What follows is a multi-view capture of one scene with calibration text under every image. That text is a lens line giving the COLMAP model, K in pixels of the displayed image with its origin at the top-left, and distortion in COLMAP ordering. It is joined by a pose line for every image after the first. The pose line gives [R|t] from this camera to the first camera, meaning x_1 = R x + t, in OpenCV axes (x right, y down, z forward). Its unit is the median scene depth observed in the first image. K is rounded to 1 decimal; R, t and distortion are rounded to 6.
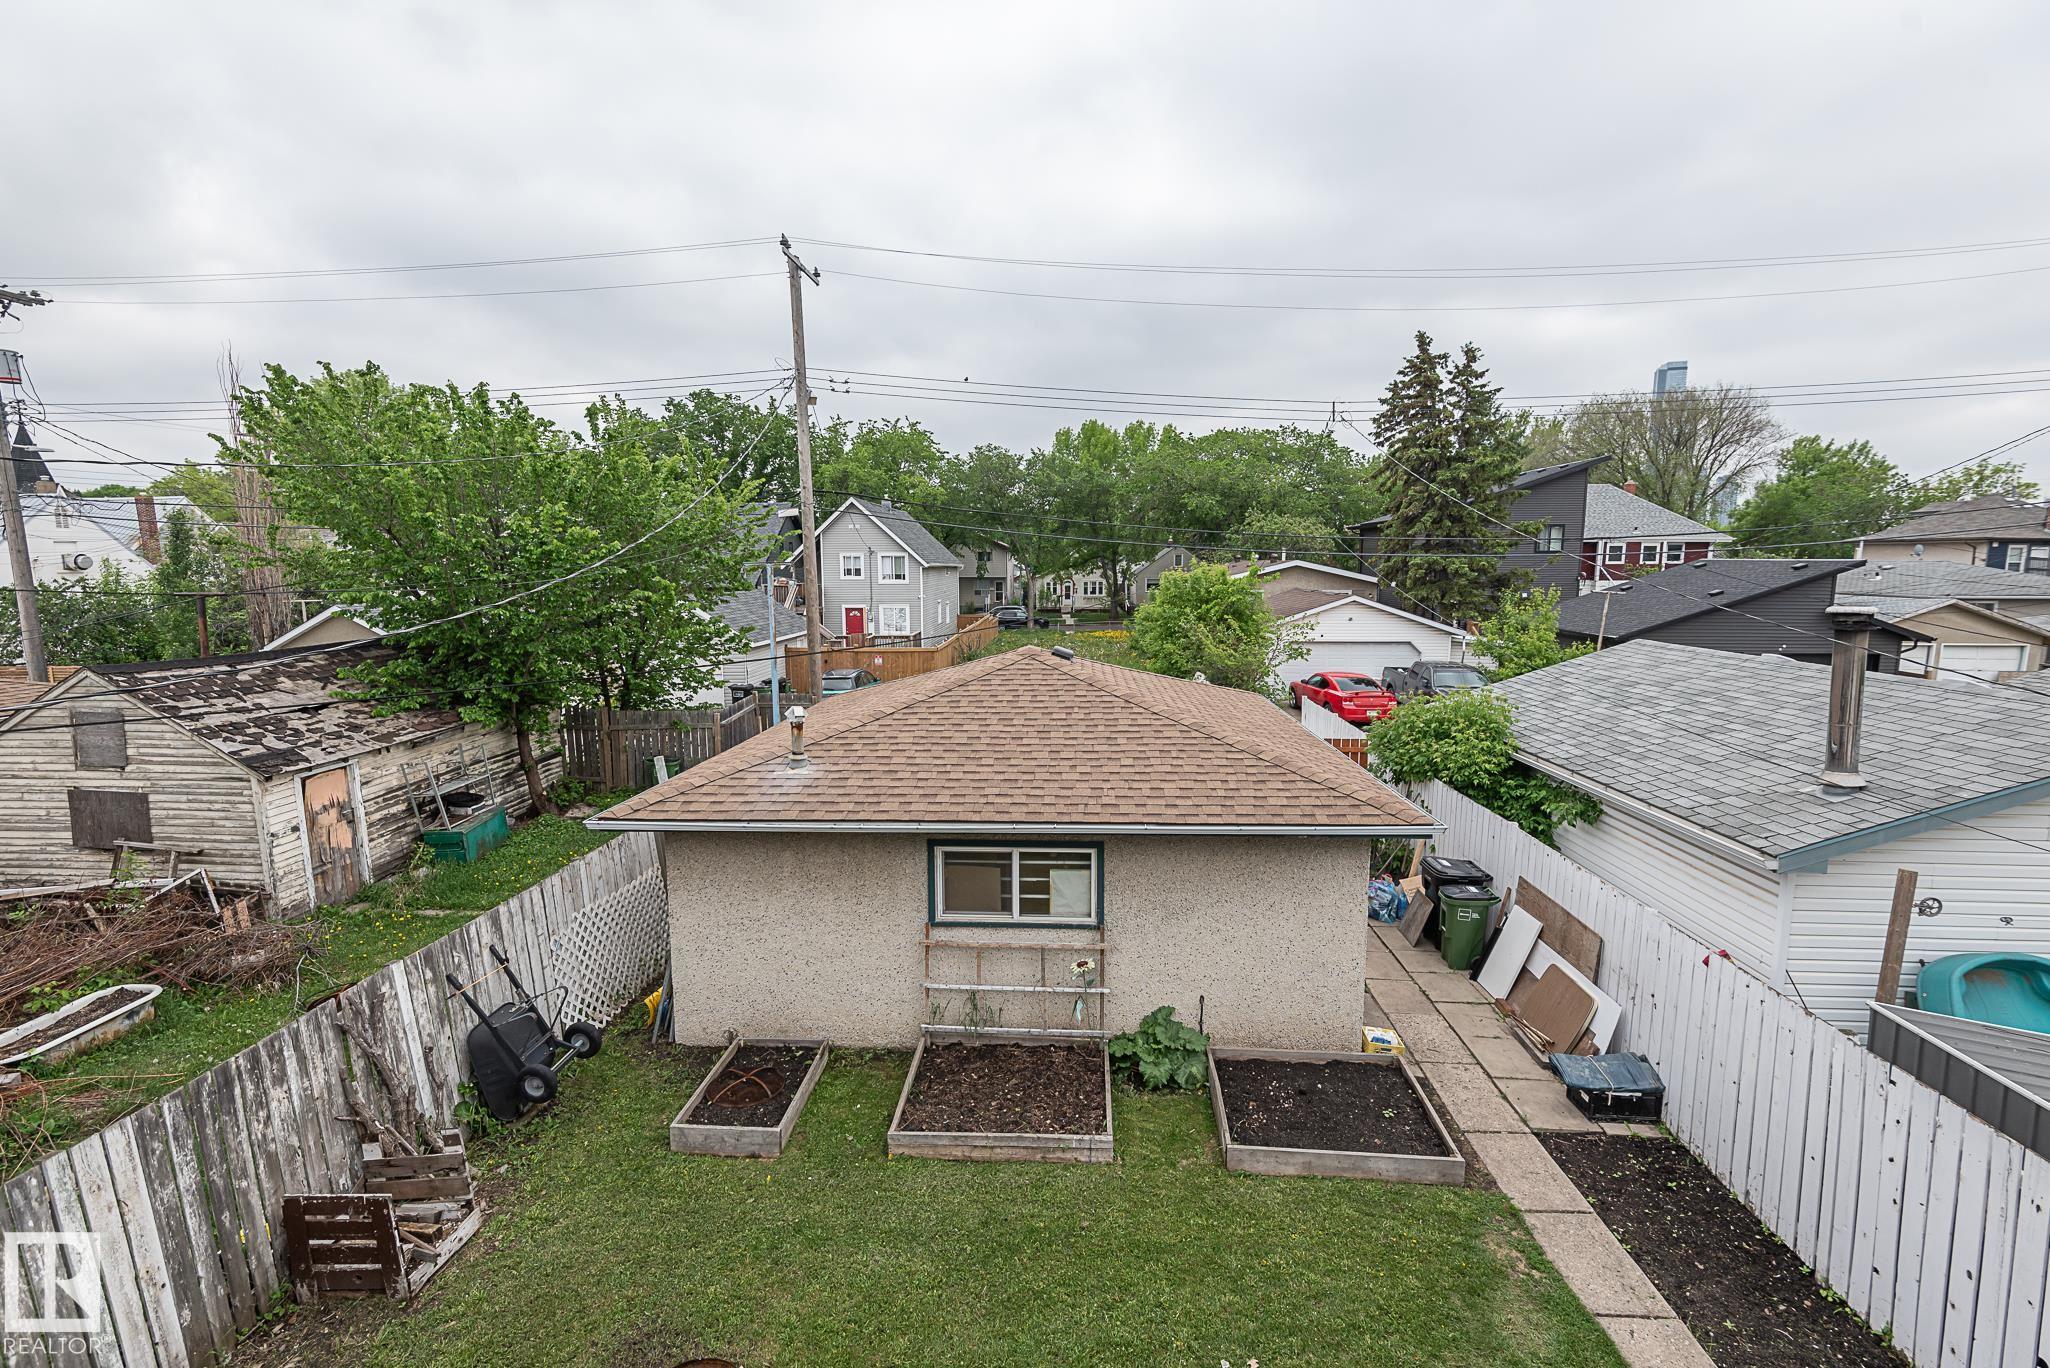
lens RADIAL K [[932.9, 0, 1022.0], [0, 932.9, 674.3], [0, 0, 1]] dist [0.022936, -0.015923]
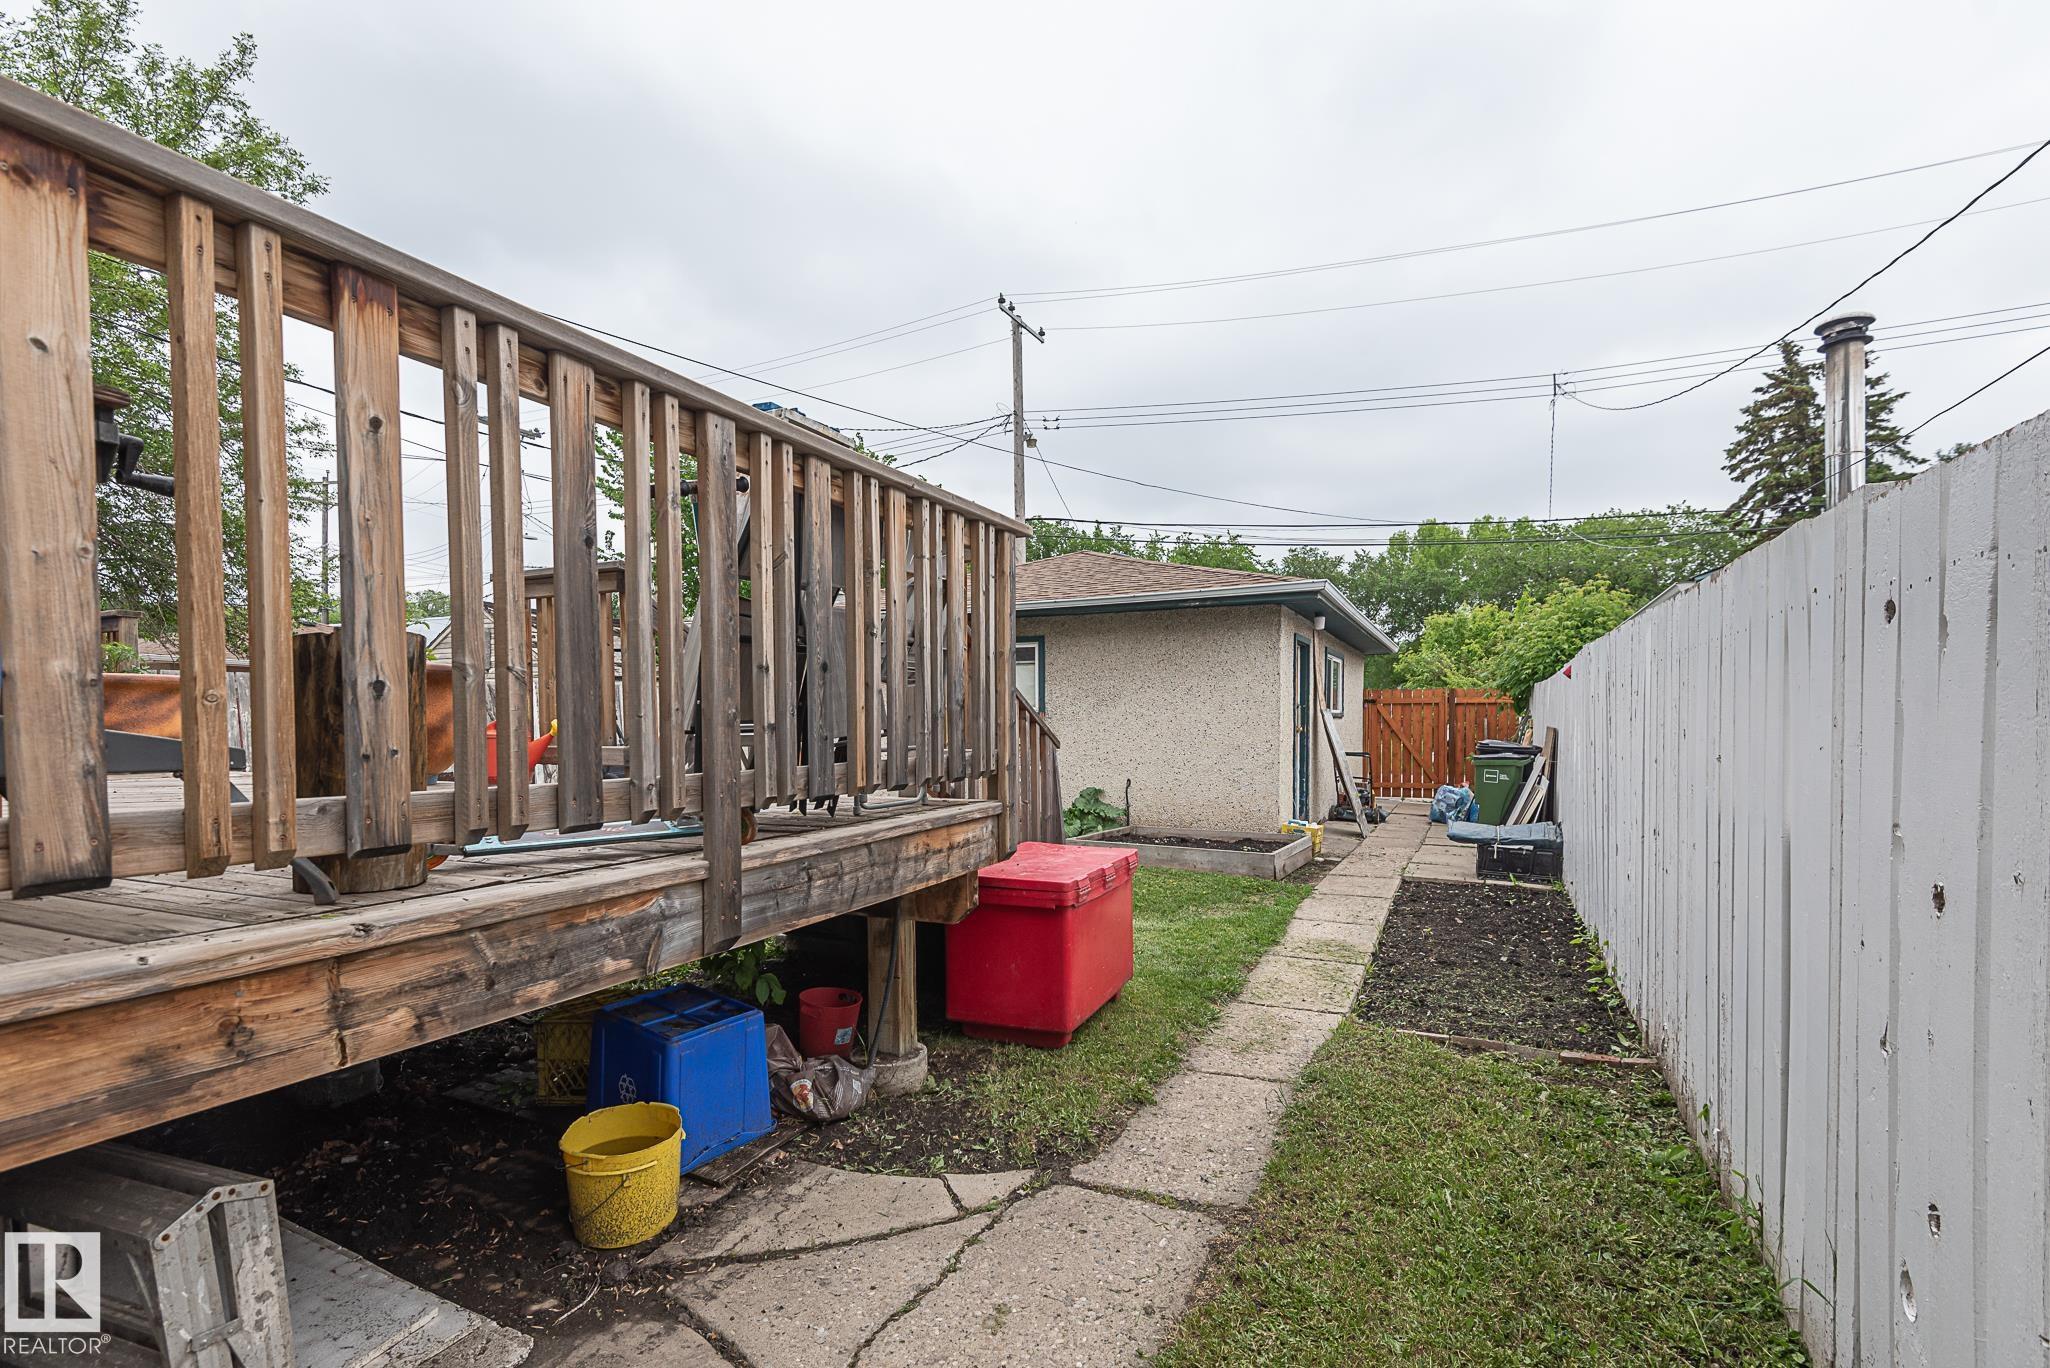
lens RADIAL K [[963.6, 0, 1026.5], [0, 963.6, 748.7], [0, 0, 1]] dist [0.026138, -0.017842]
pose [[0.928187, 0.012297, -0.371911, 0.199517], [-0.046850, 0.995363, -0.084015, 0.164463], [0.369153, 0.095405, 0.924459, -0.027111]]
